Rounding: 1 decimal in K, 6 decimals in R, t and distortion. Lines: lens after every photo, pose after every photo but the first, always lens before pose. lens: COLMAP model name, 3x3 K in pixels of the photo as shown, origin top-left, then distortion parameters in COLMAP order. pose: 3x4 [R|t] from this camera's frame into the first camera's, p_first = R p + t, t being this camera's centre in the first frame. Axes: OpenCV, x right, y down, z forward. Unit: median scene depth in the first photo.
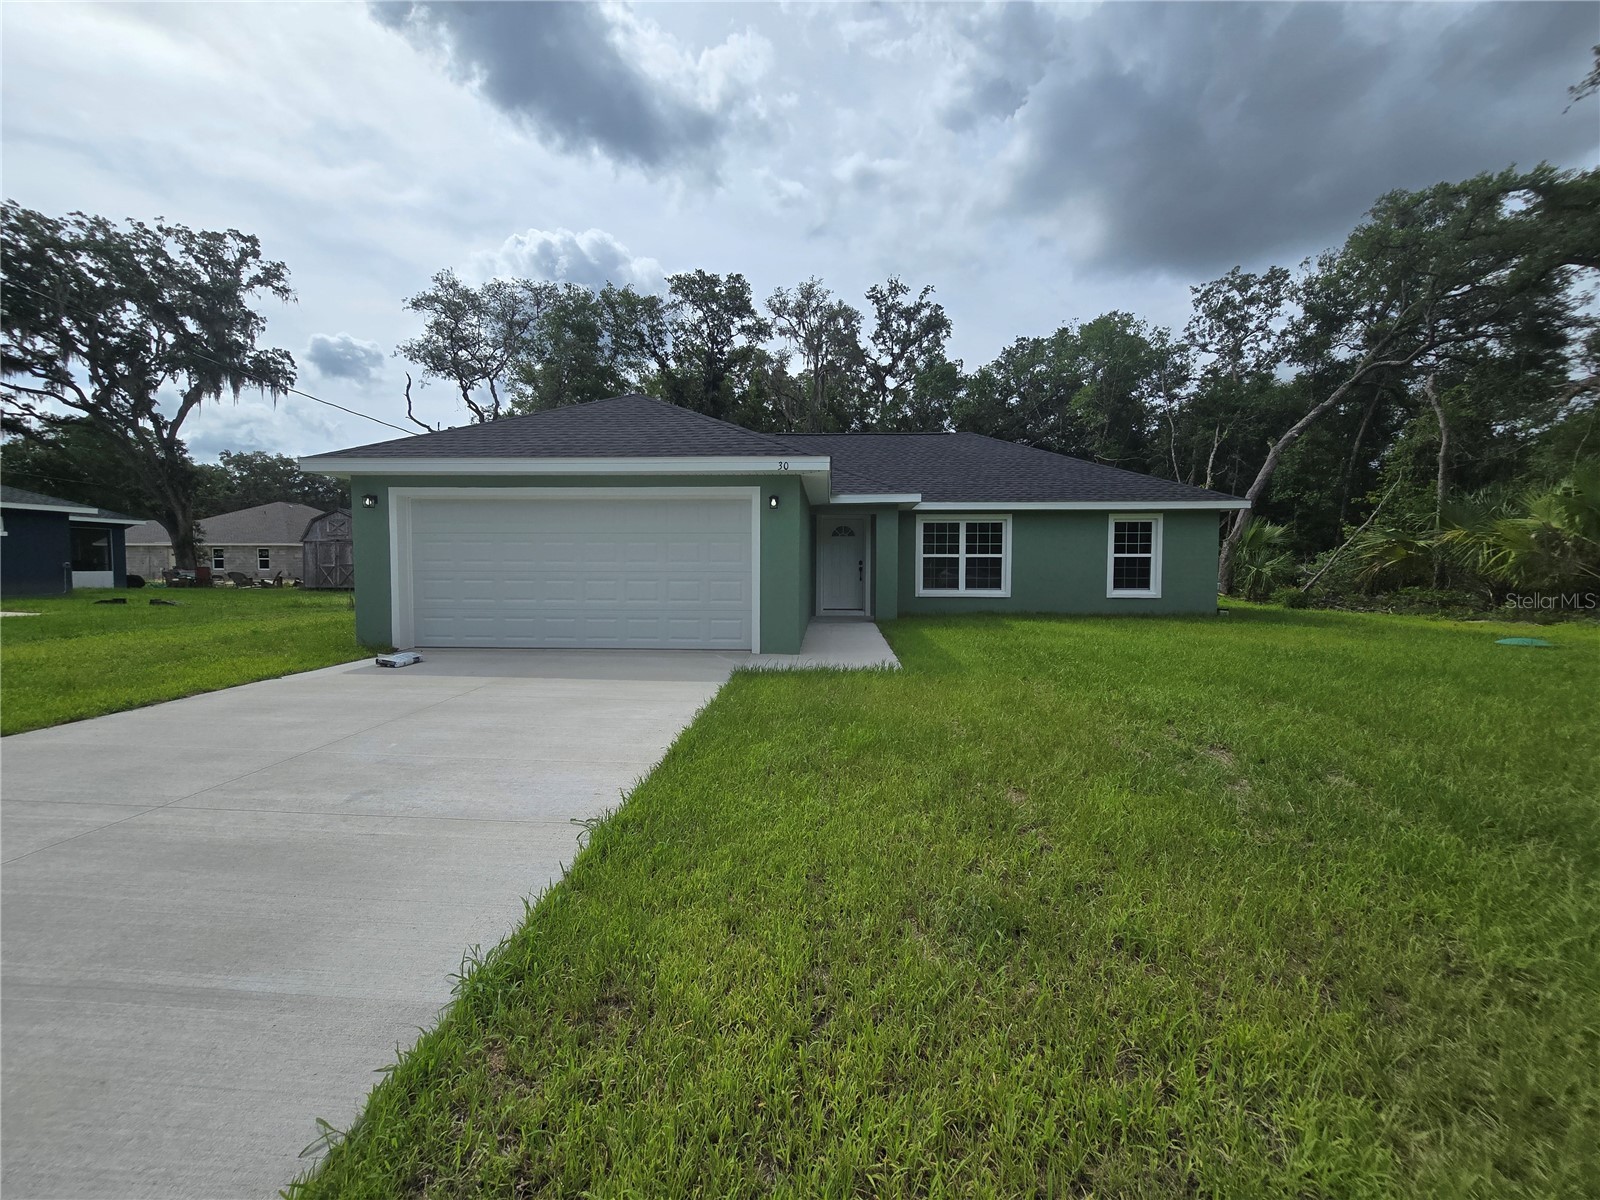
lens RADIAL K [[659.5, 0, 802.2], [0, 659.5, 595.7], [0, 0, 1]] dist [-0.004866, 0.000497]
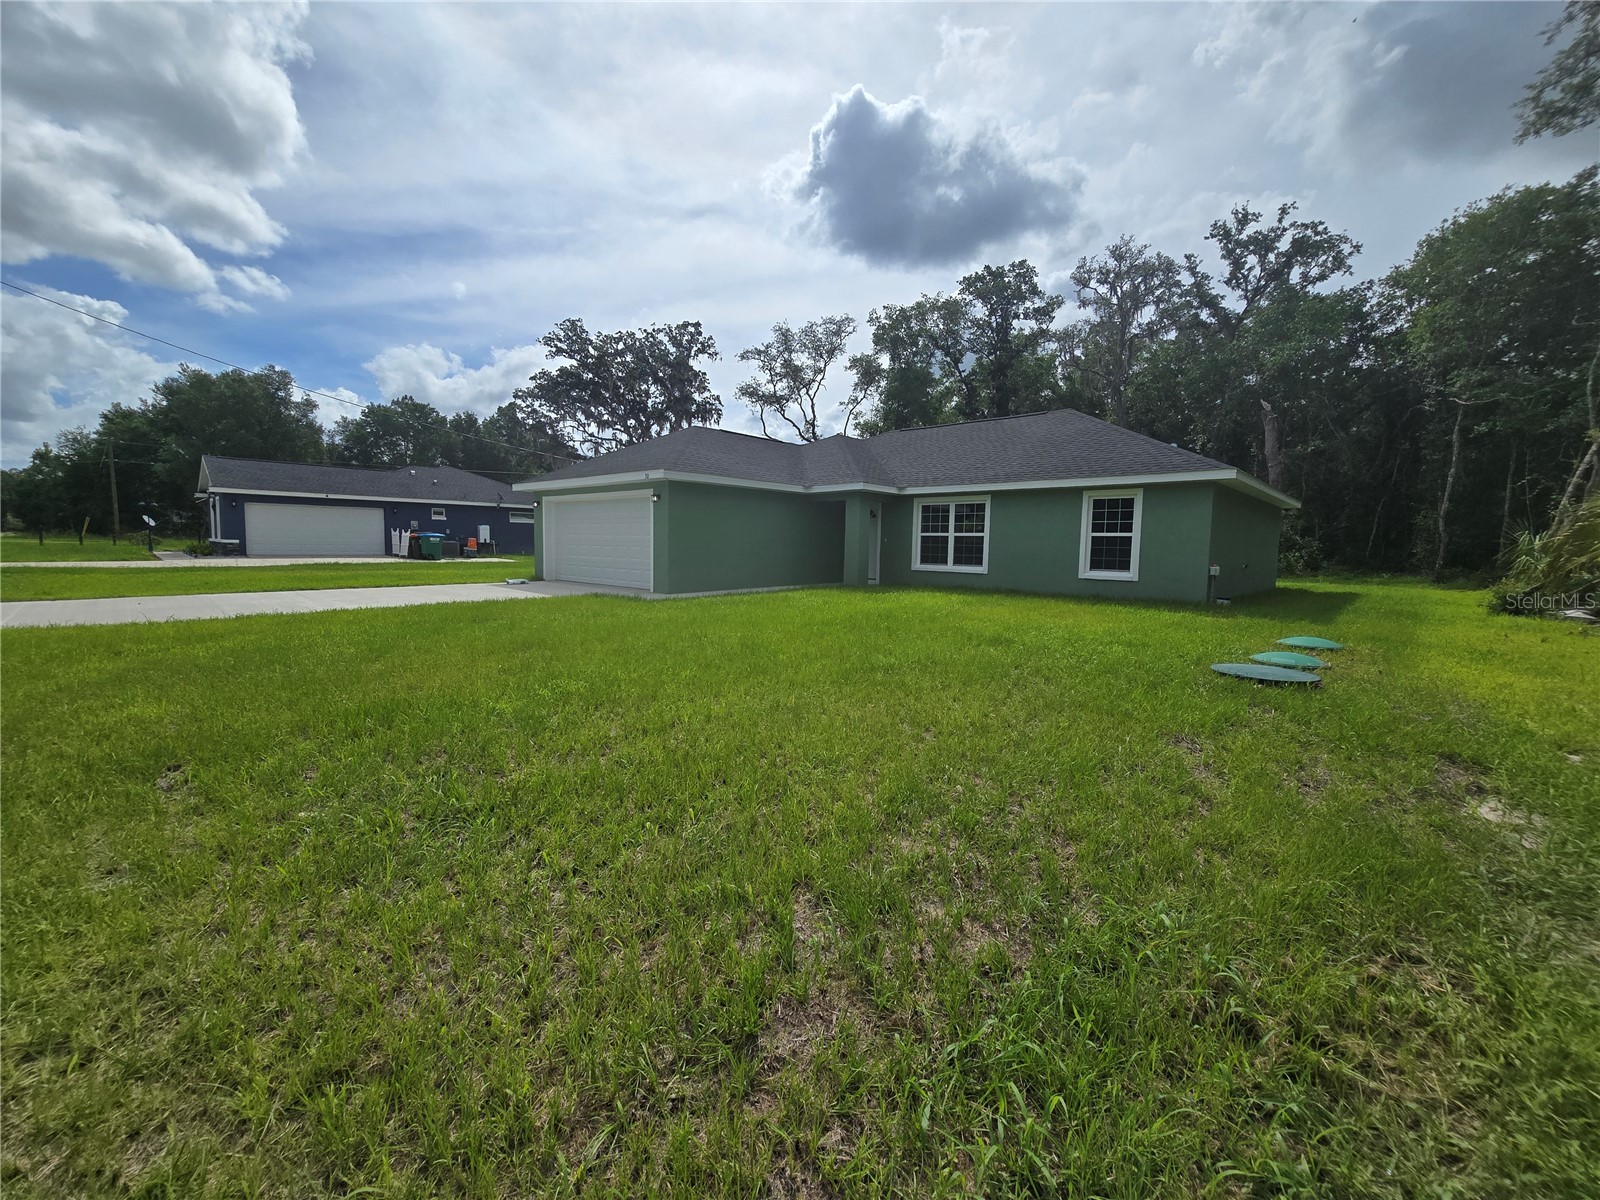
lens RADIAL K [[655.4, 0, 806.1], [0, 655.4, 596.9], [0, 0, 1]] dist [-0.003173, -0.000702]
pose [[0.767096, 0.062819, -0.638449, 0.357524], [-0.044670, 0.998009, 0.044527, 0.002454], [0.639975, -0.005637, 0.768375, 0.003627]]
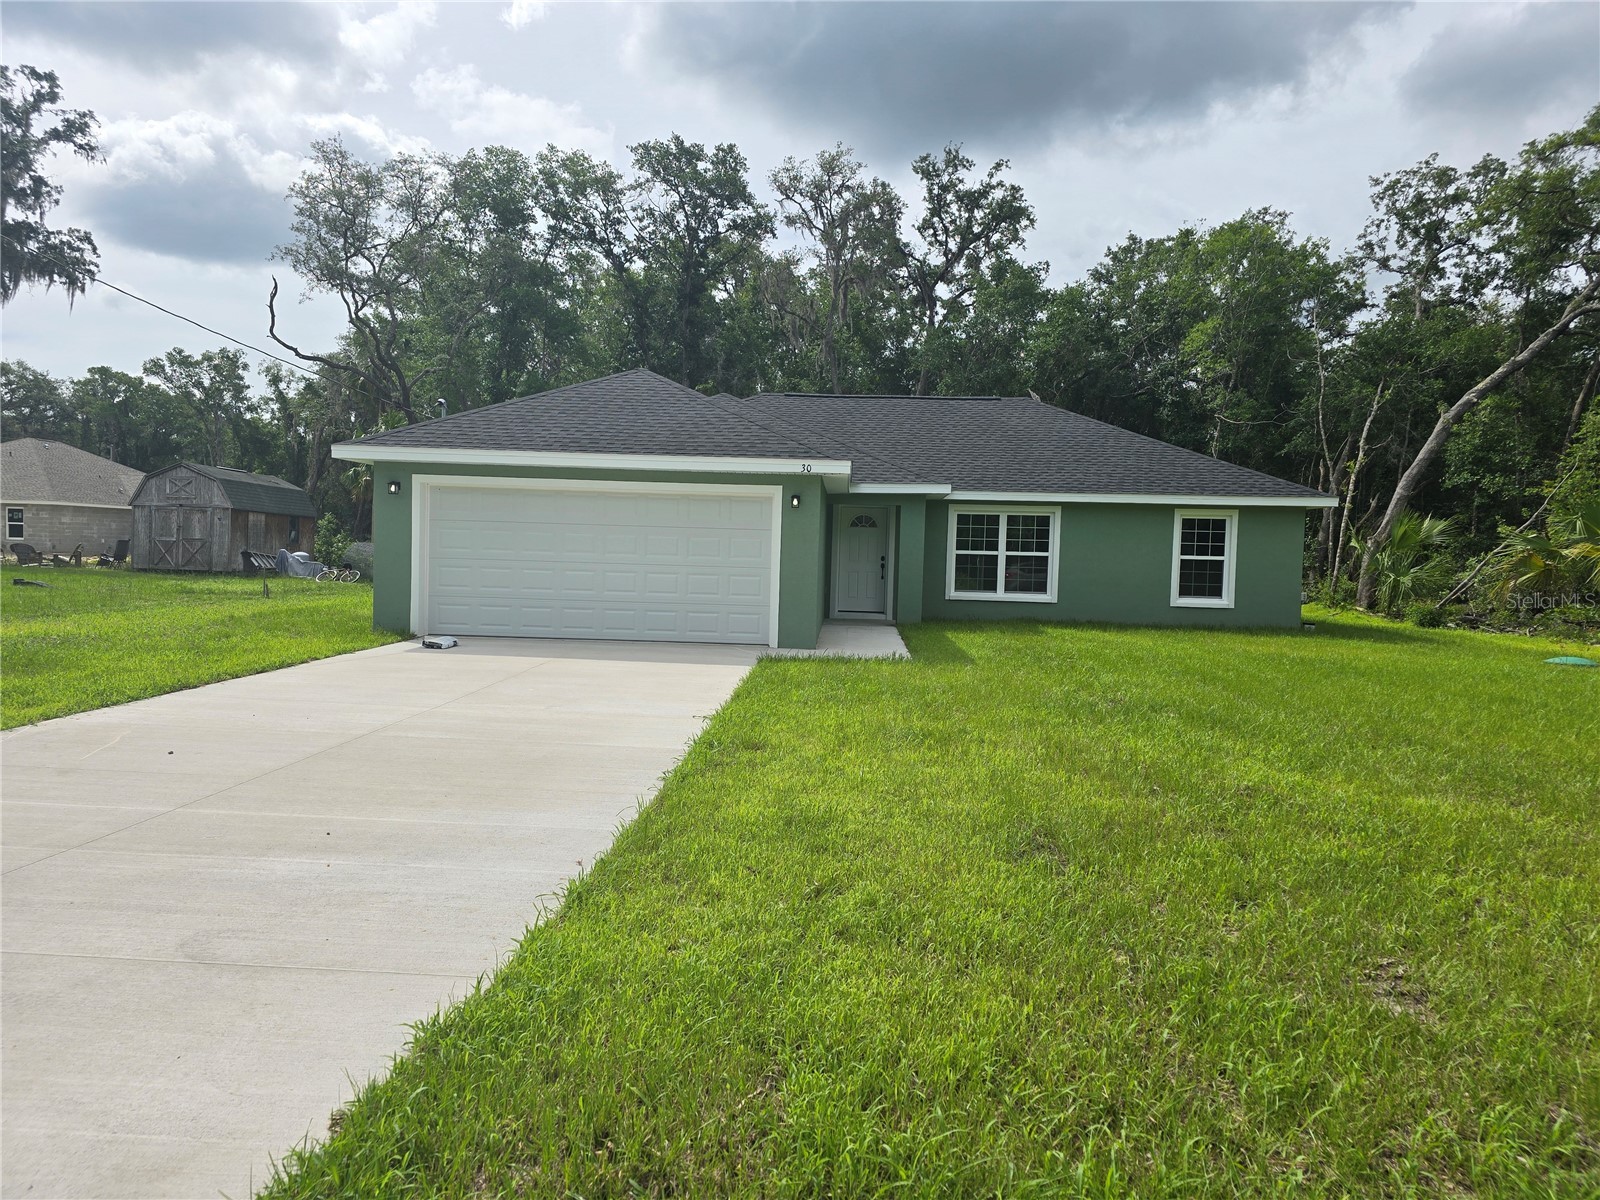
lens RADIAL K [[1077.2, 0, 793.4], [0, 1077.2, 595.9], [0, 0, 1]] dist [0.088037, -0.070478]
pose [[0.999635, 0.025931, -0.007630, -0.008280], [-0.025968, 0.999651, -0.004807, 0.004195], [0.007503, 0.005004, 0.999959, -0.195277]]
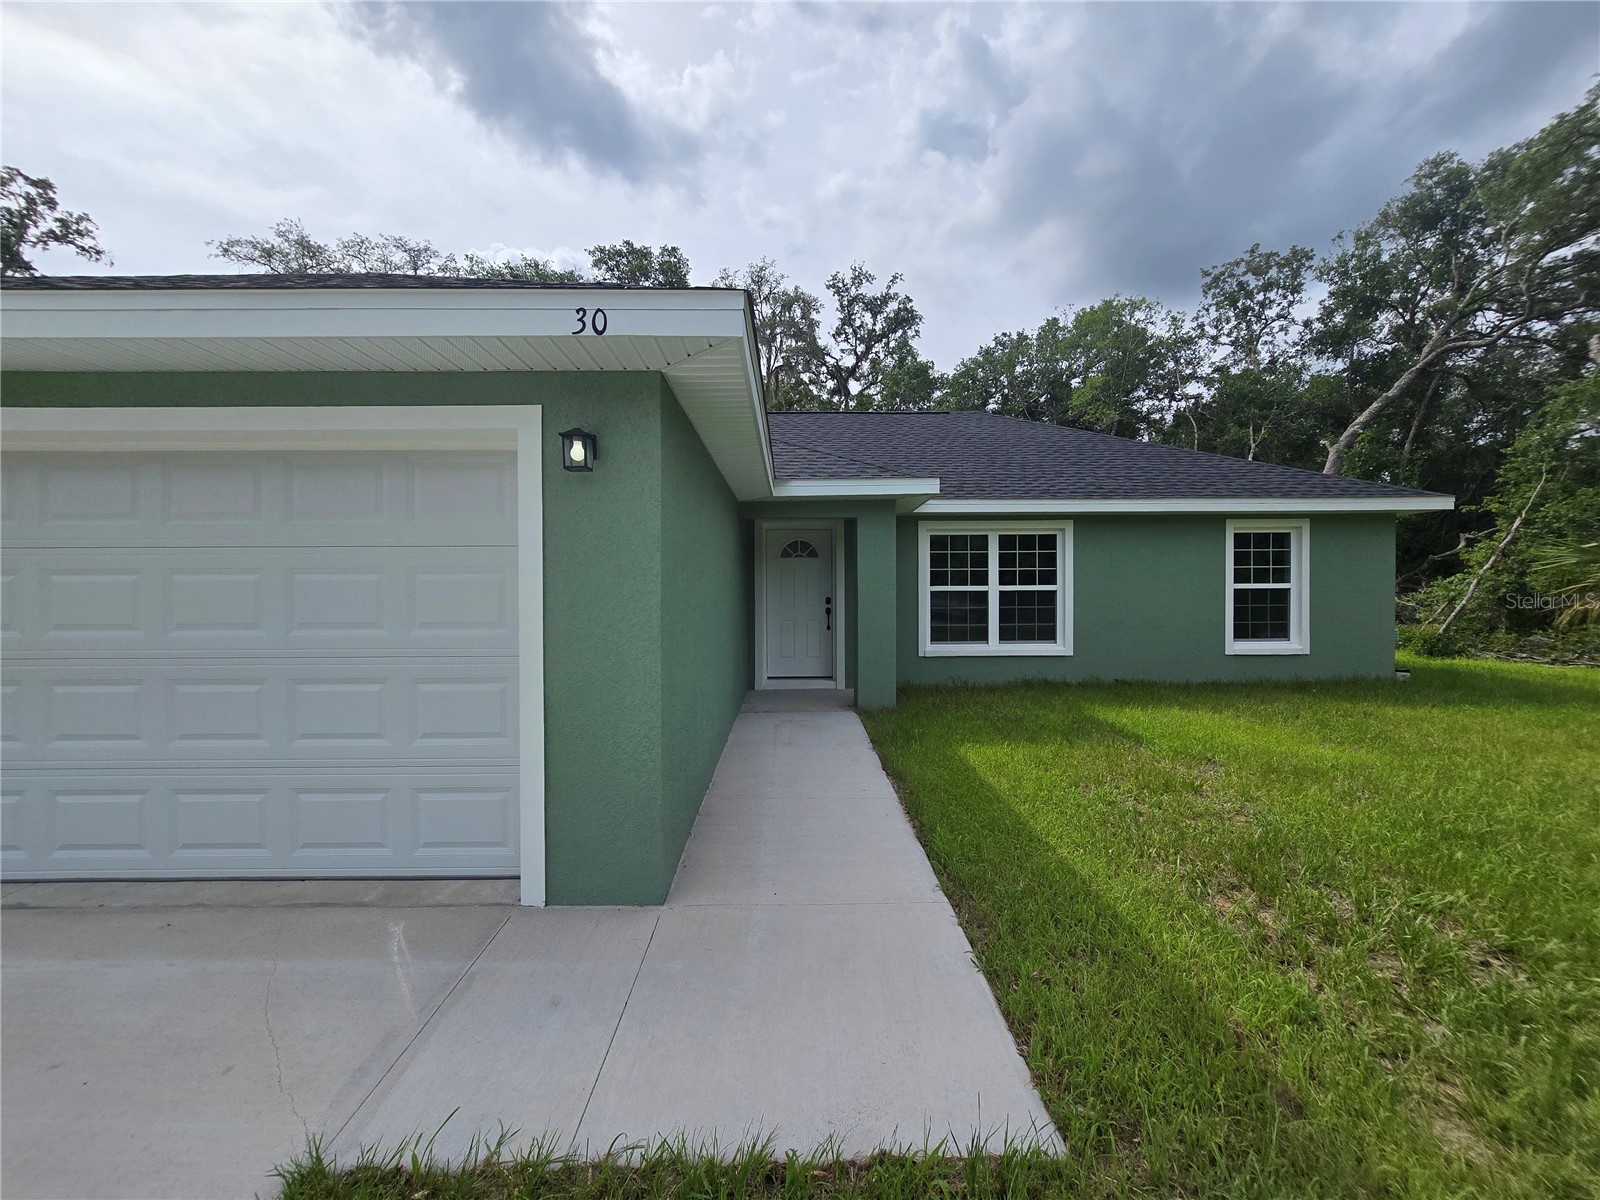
lens RADIAL K [[659.5, 0, 802.2], [0, 659.5, 595.7], [0, 0, 1]] dist [-0.004866, 0.000497]
pose [[0.998191, -0.007677, 0.059633, 0.013463], [0.009759, 0.999350, -0.034692, -0.016075], [-0.059328, 0.035211, 0.997617, 0.187829]]
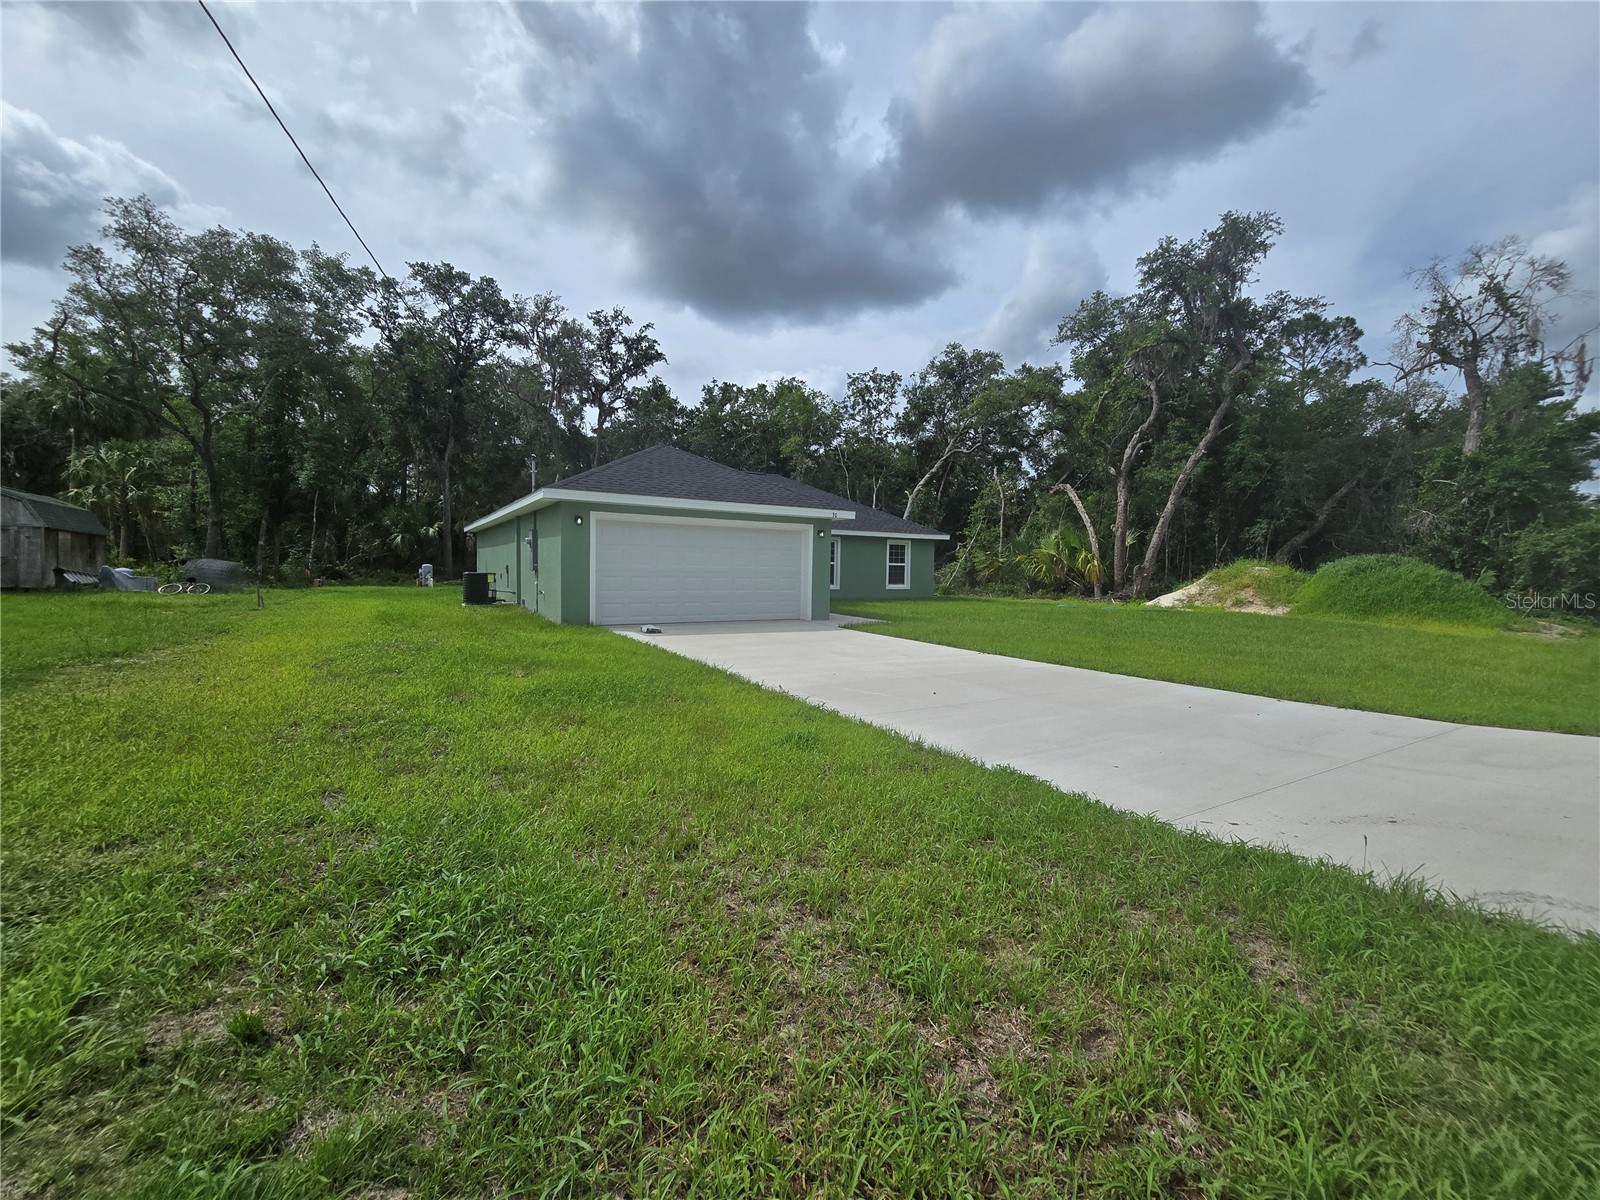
lens RADIAL K [[648.1, 0, 805.3], [0, 648.1, 601.4], [0, 0, 1]] dist [-0.002631, -0.000009]
pose [[0.823568, -0.018461, 0.566916, -0.298403], [0.012444, 0.999818, 0.014480, 0.003436], [-0.567080, -0.004870, 0.823648, -0.112771]]
